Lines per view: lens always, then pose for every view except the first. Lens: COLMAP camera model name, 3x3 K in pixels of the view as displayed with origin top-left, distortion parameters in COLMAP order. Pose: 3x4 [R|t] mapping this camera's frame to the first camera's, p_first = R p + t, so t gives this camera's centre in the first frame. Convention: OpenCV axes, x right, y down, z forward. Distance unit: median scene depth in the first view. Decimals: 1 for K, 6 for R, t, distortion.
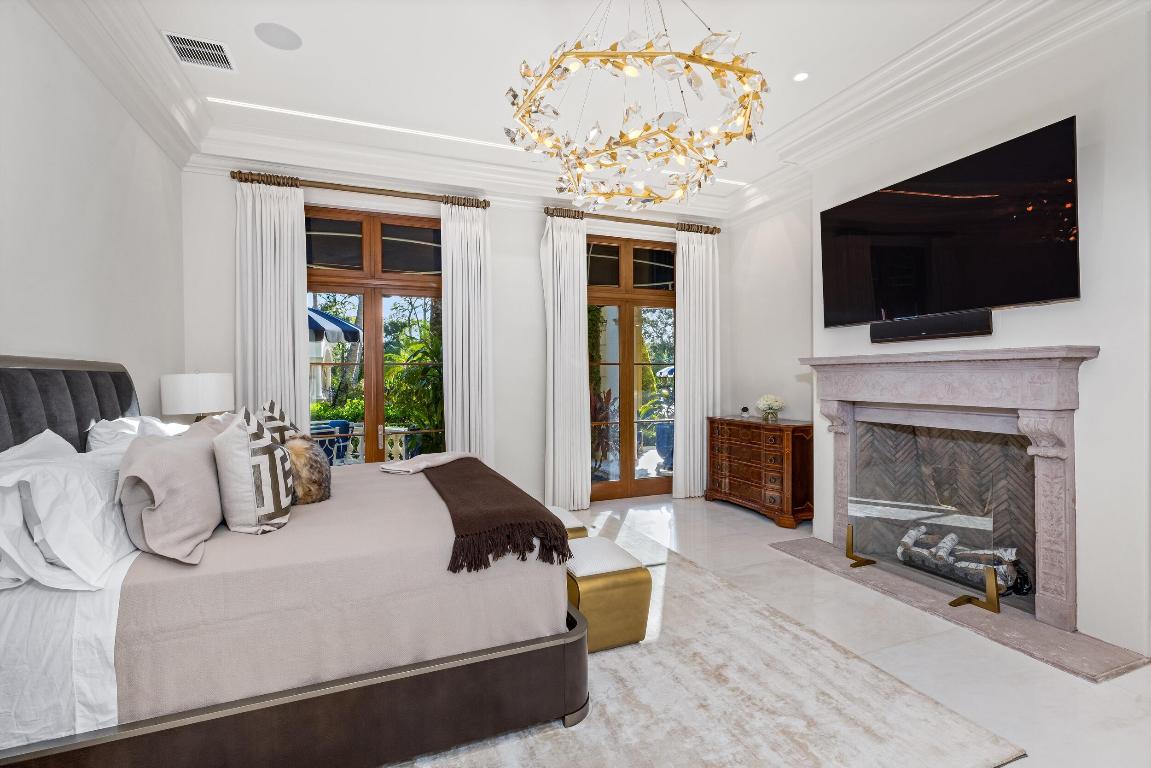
lens RADIAL K [[522.6, 0, 574.3], [0, 522.6, 380.0], [0, 0, 1]] dist [-0.002367, -0.000192]
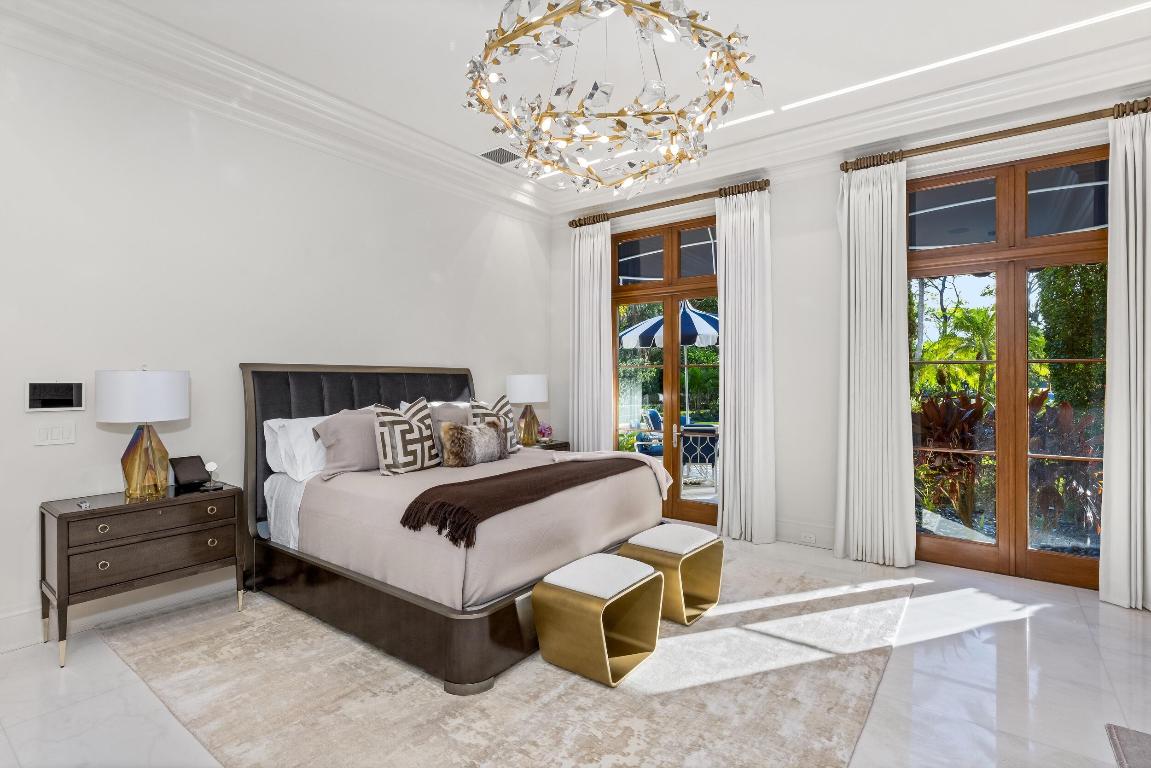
lens RADIAL K [[551.0, 0, 574.0], [0, 551.0, 378.3], [0, 0, 1]] dist [0.021101, -0.000004]
pose [[0.516225, 0.019778, -0.856225, 0.488967], [-0.012771, 0.999800, 0.015395, -0.019018], [0.856358, 0.002987, 0.516374, 0.248818]]
